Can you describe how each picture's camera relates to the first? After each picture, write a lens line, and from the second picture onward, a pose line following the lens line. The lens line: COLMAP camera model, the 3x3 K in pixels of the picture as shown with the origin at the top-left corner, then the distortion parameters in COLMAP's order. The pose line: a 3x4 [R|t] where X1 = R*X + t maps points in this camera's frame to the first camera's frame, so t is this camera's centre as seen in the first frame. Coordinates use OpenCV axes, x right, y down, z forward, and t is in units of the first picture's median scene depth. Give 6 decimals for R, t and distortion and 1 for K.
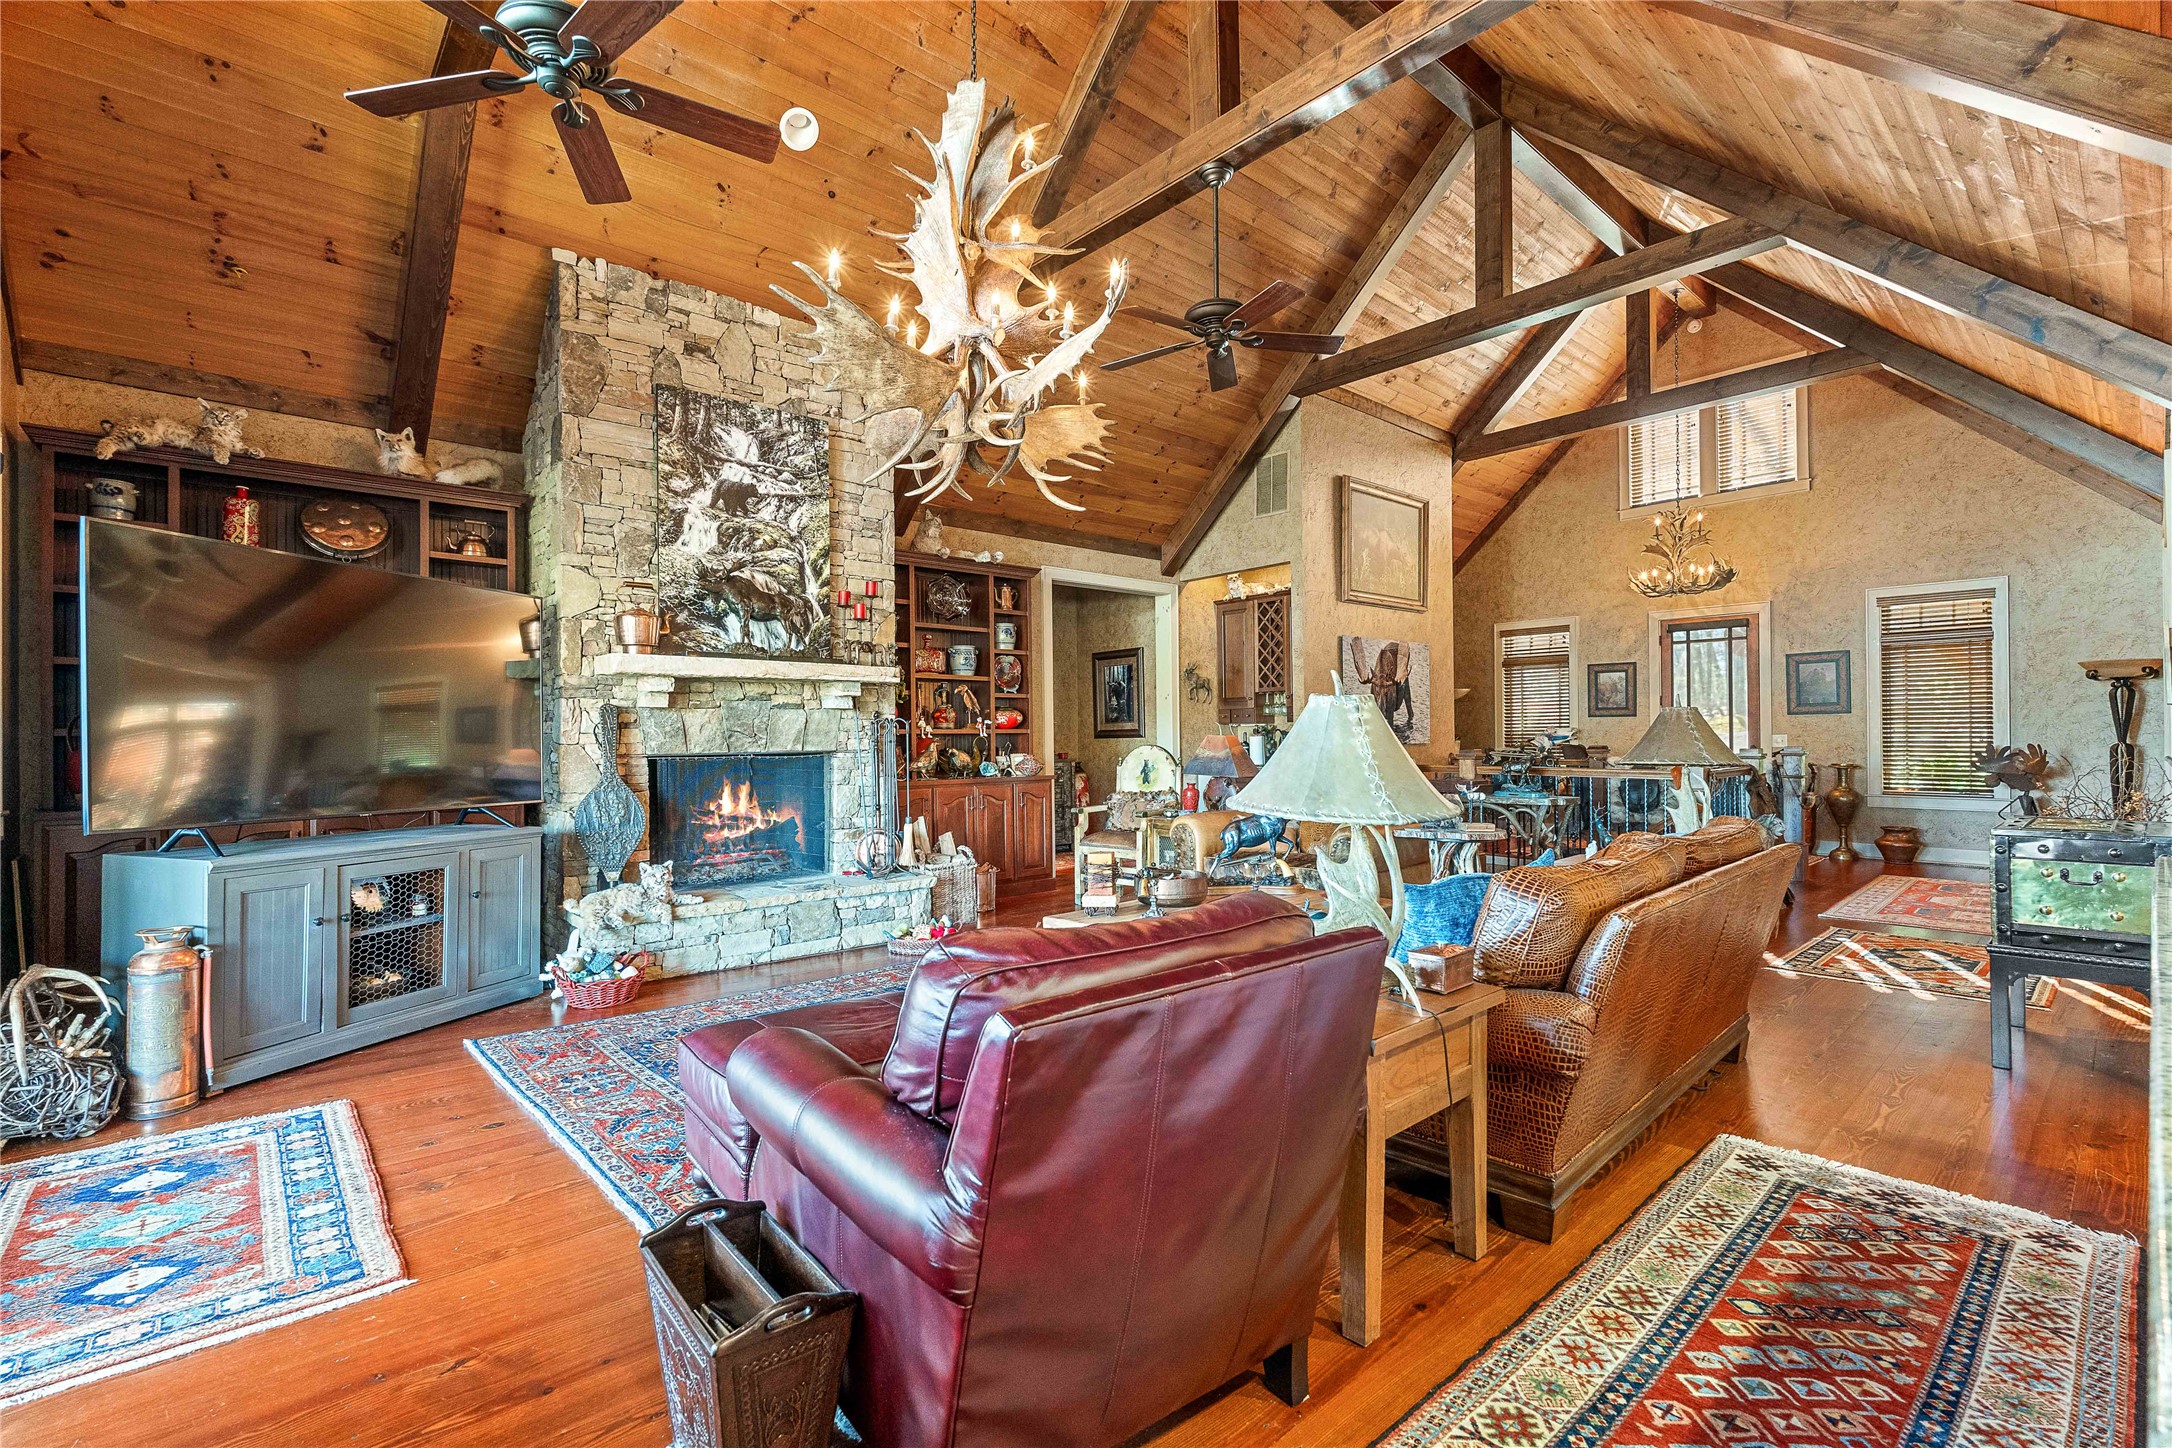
lens RADIAL K [[968.9, 0, 1087.7], [0, 968.9, 727.5], [0, 0, 1]] dist [-0.004001, -0.000389]
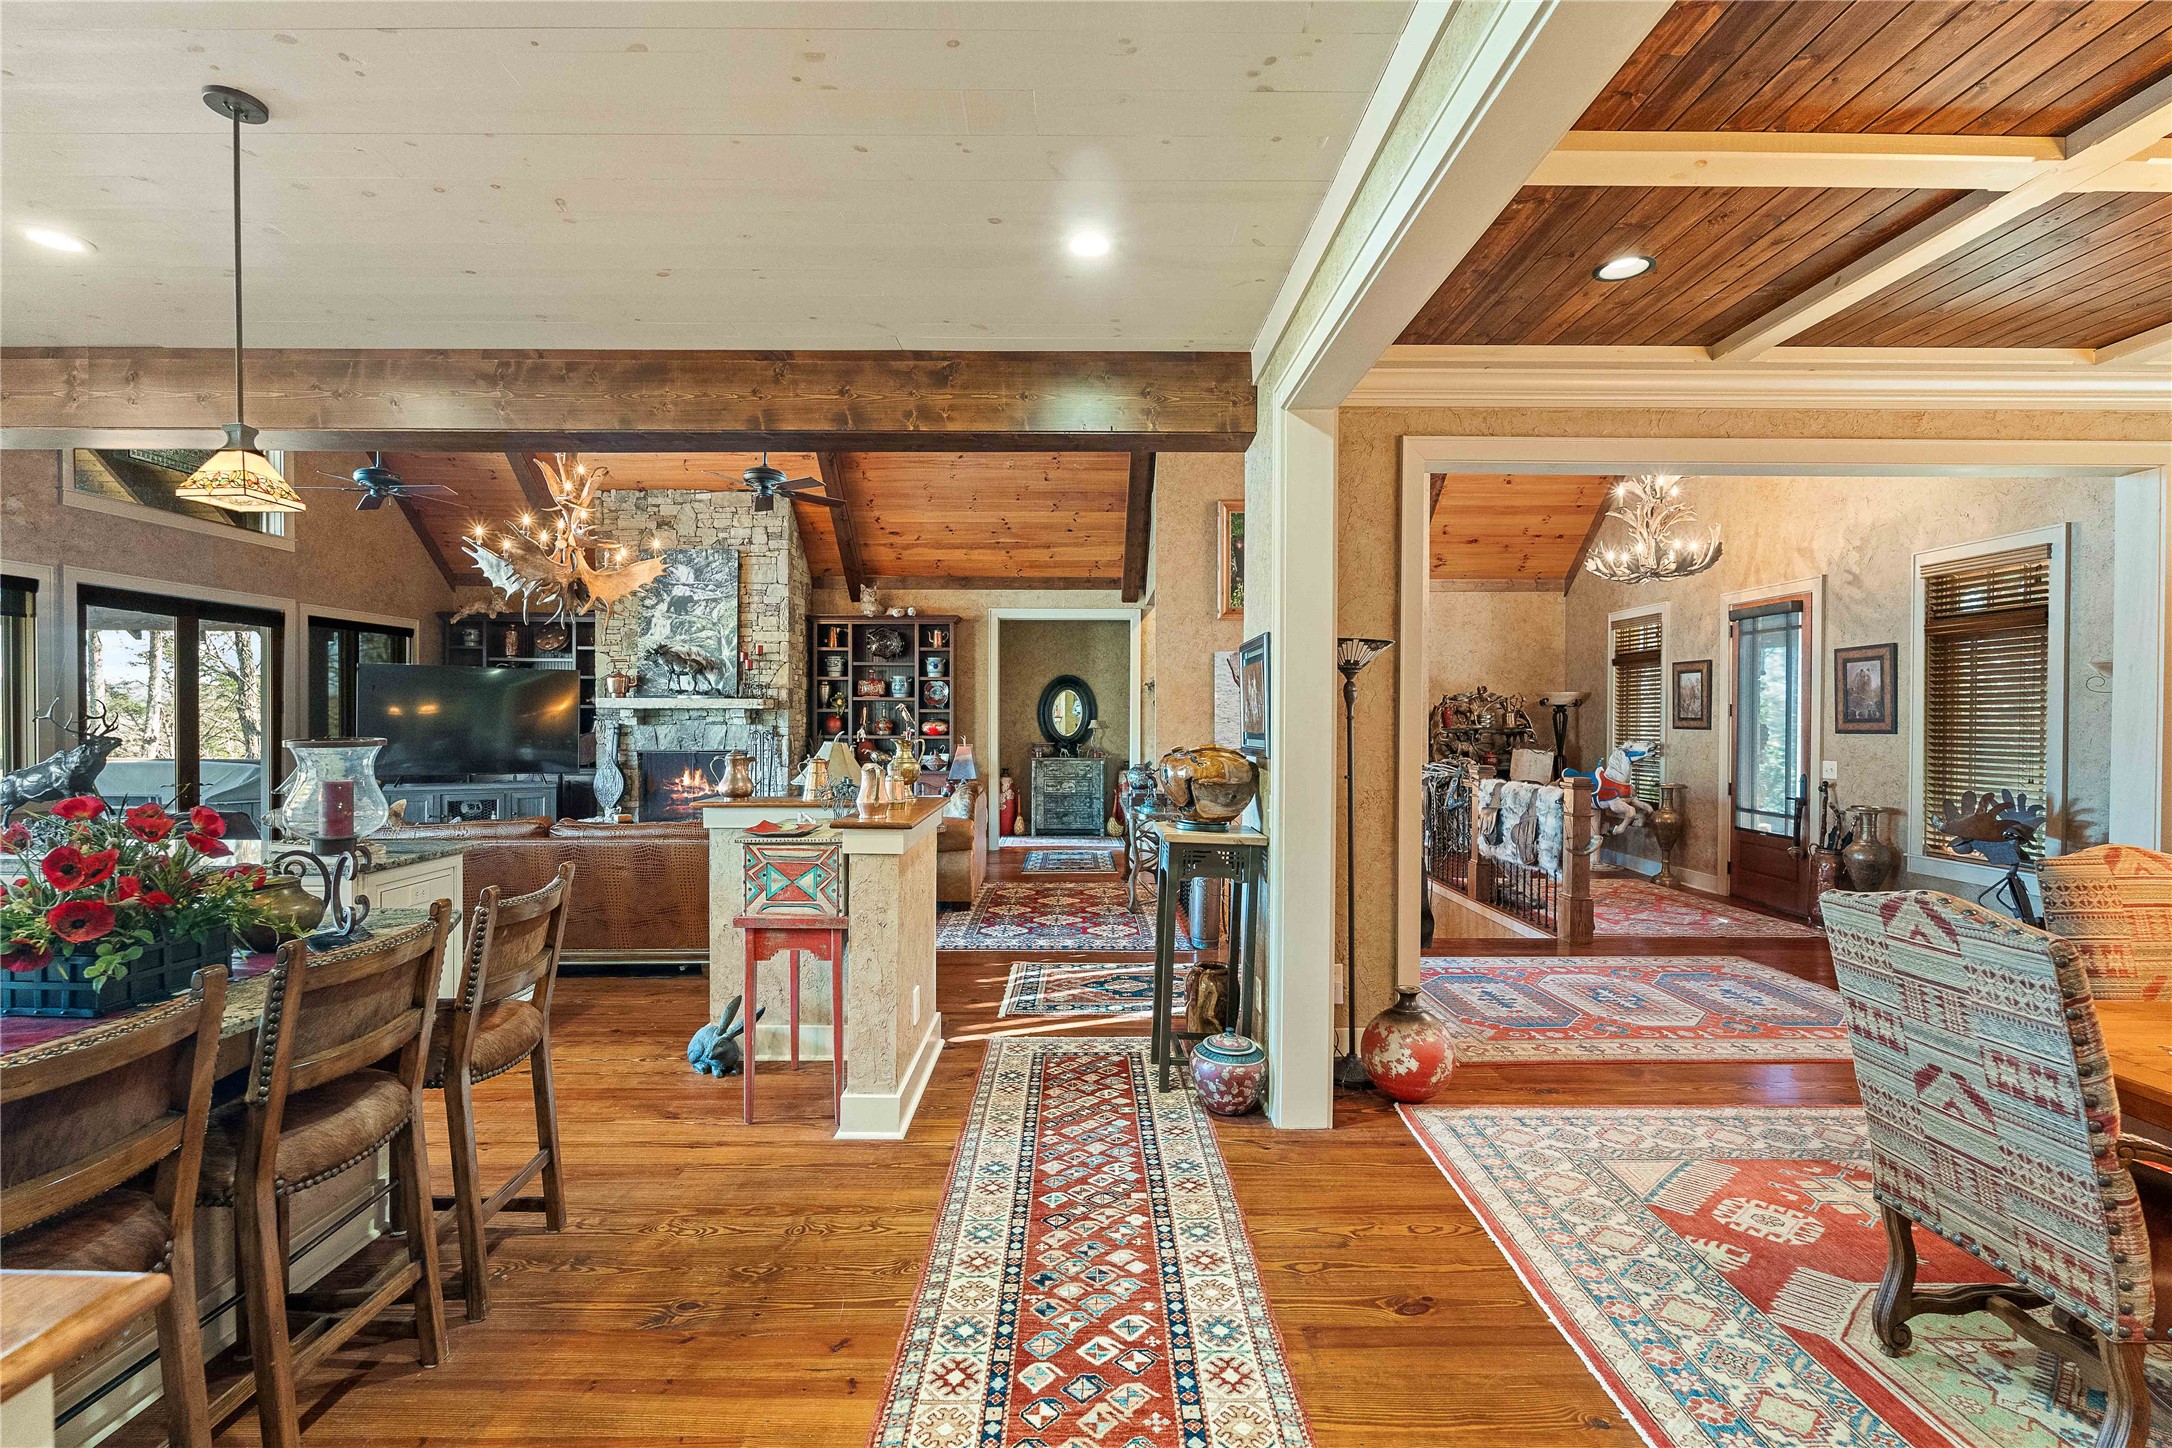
lens RADIAL K [[968.9, 0, 1075.8], [0, 968.9, 720.7], [0, 0, 1]] dist [-0.004001, -0.000389]
pose [[0.748227, 0.012385, -0.663327, 1.310989], [-0.002208, 0.999867, 0.016178, -0.056161], [0.663439, -0.010640, 0.748154, 0.156402]]
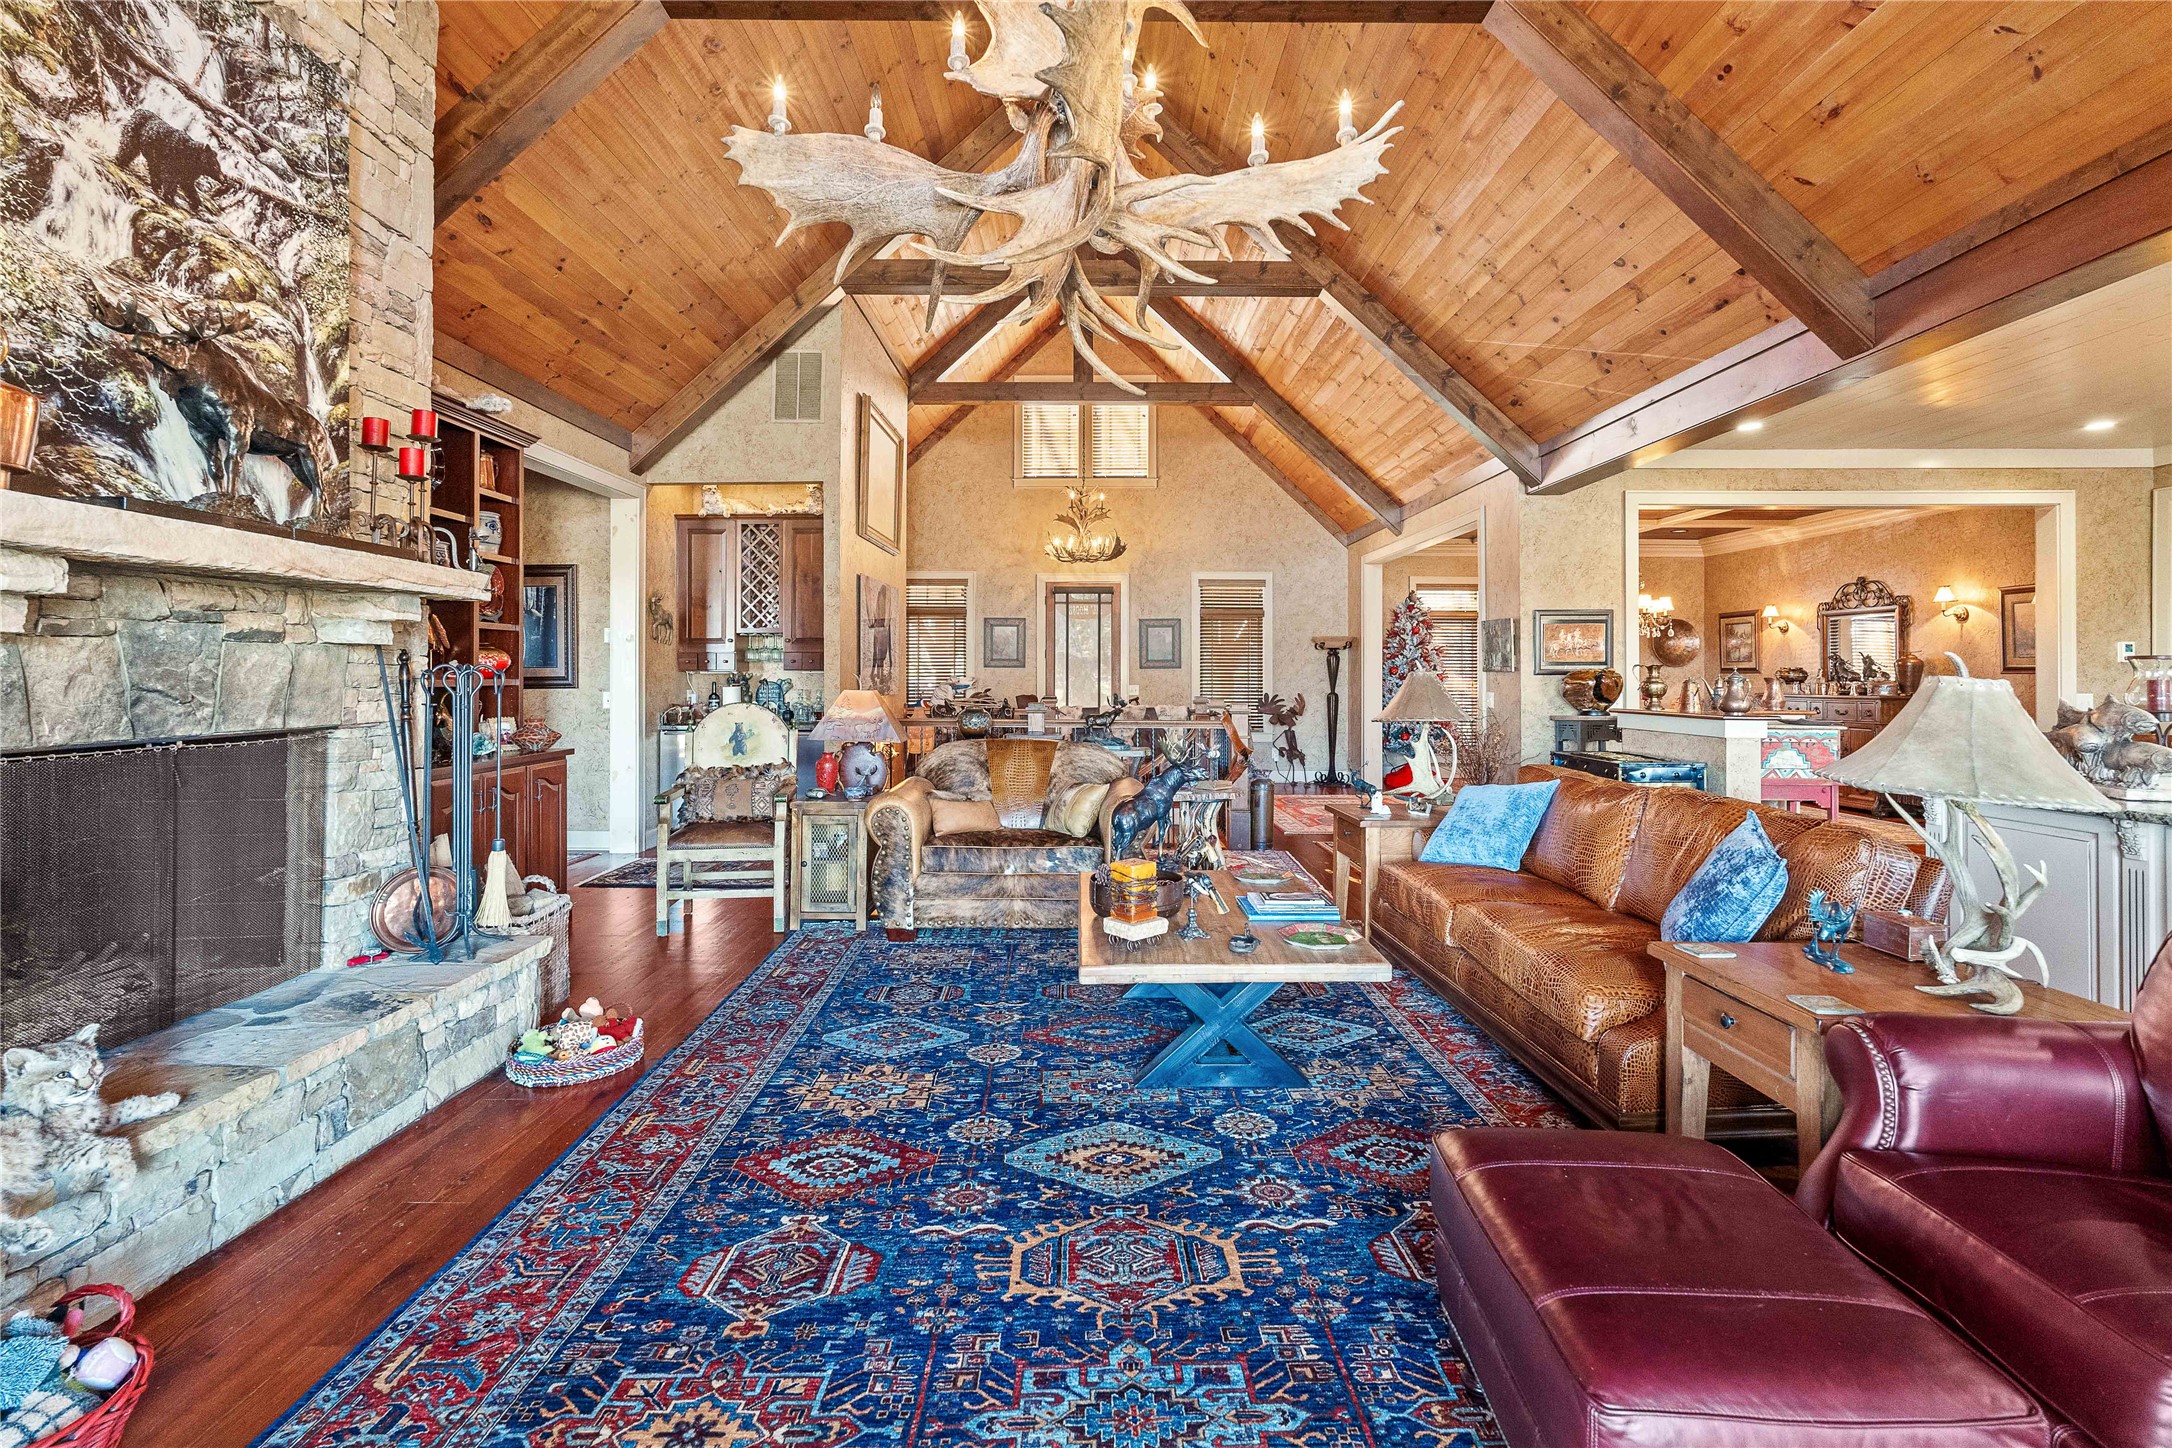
lens RADIAL K [[968.9, 0, 1068.3], [0, 968.9, 661.0], [0, 0, 1]] dist [-0.004001, -0.000389]
pose [[0.680660, 0.019849, 0.732330, -0.394932], [-0.016143, 0.999797, -0.012094, -0.010780], [-0.732421, -0.003590, 0.680842, 0.390096]]
